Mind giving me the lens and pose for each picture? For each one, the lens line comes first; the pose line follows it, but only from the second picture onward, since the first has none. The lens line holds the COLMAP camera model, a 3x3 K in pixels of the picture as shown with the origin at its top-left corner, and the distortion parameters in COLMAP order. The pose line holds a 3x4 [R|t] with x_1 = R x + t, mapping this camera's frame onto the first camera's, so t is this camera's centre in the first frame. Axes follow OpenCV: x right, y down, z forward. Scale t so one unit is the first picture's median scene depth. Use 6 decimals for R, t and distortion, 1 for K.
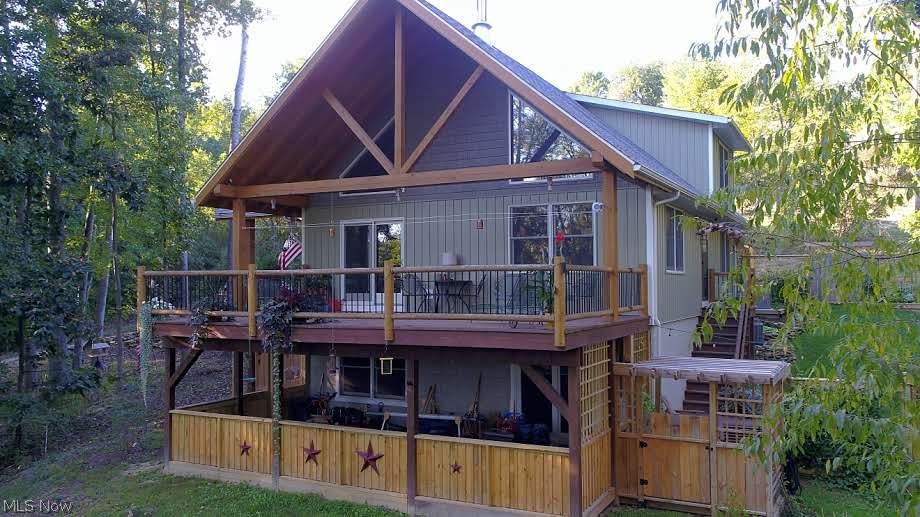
lens RADIAL K [[752.5, 0, 463.1], [0, 752.5, 256.7], [0, 0, 1]] dist [-0.002960, -0.005876]
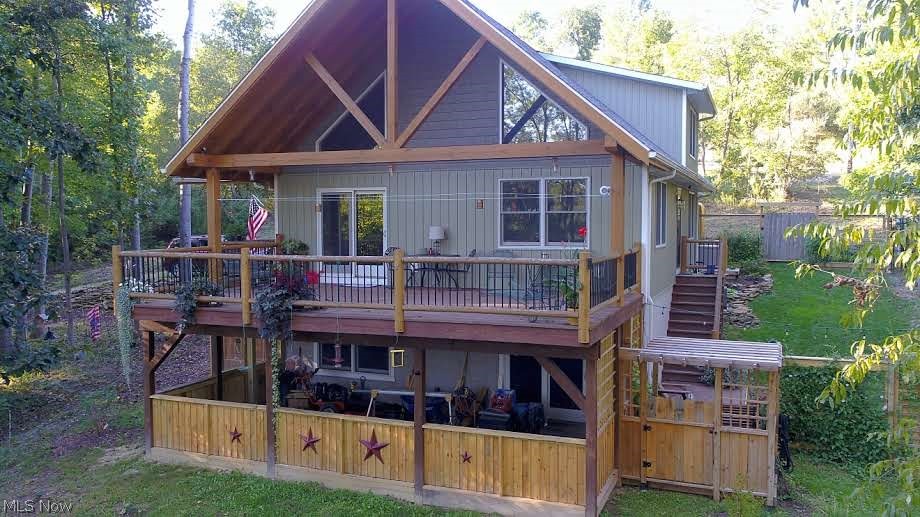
lens RADIAL K [[752.5, 0, 463.1], [0, 752.5, 256.7], [0, 0, 1]] dist [-0.002960, -0.005876]
pose [[0.995236, -0.000757, 0.097495, -0.092405], [-0.007324, 0.996564, 0.082505, -0.054371], [-0.097223, -0.082826, 0.991810, 0.033697]]
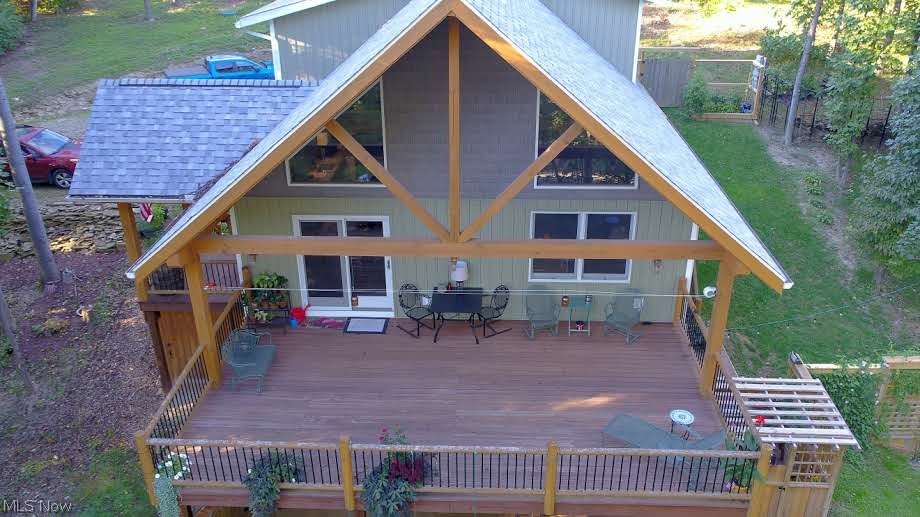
lens RADIAL K [[752.5, 0, 463.1], [0, 752.5, 256.7], [0, 0, 1]] dist [-0.002960, -0.005876]
pose [[0.905705, -0.185386, 0.381223, -0.396450], [-0.015111, 0.884613, 0.466081, -0.481281], [-0.423639, -0.427892, 0.798397, 0.377182]]
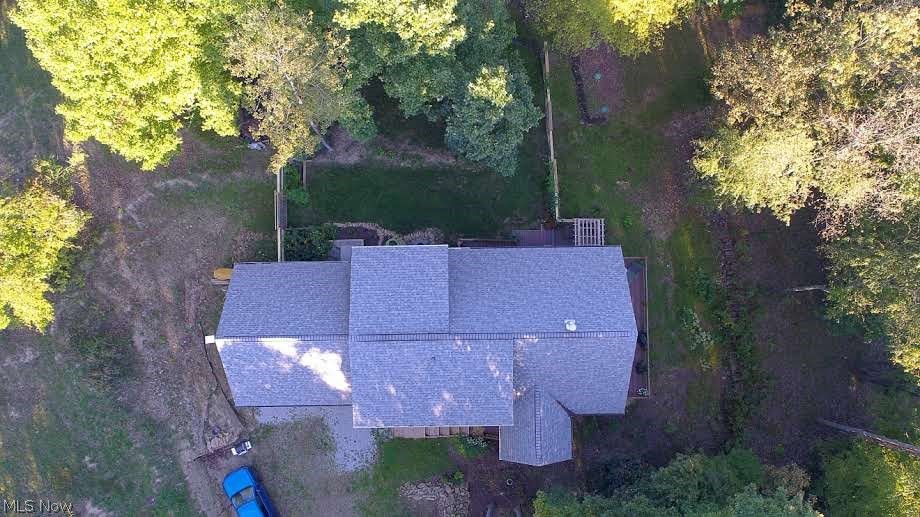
lens RADIAL K [[752.5, 0, 463.1], [0, 752.5, 256.7], [0, 0, 1]] dist [-0.002960, -0.005876]
pose [[-0.474632, -0.879383, 0.037540, 0.353226], [-0.031522, 0.059605, 0.997724, -3.208671], [-0.879620, 0.472369, -0.056010, 1.621222]]
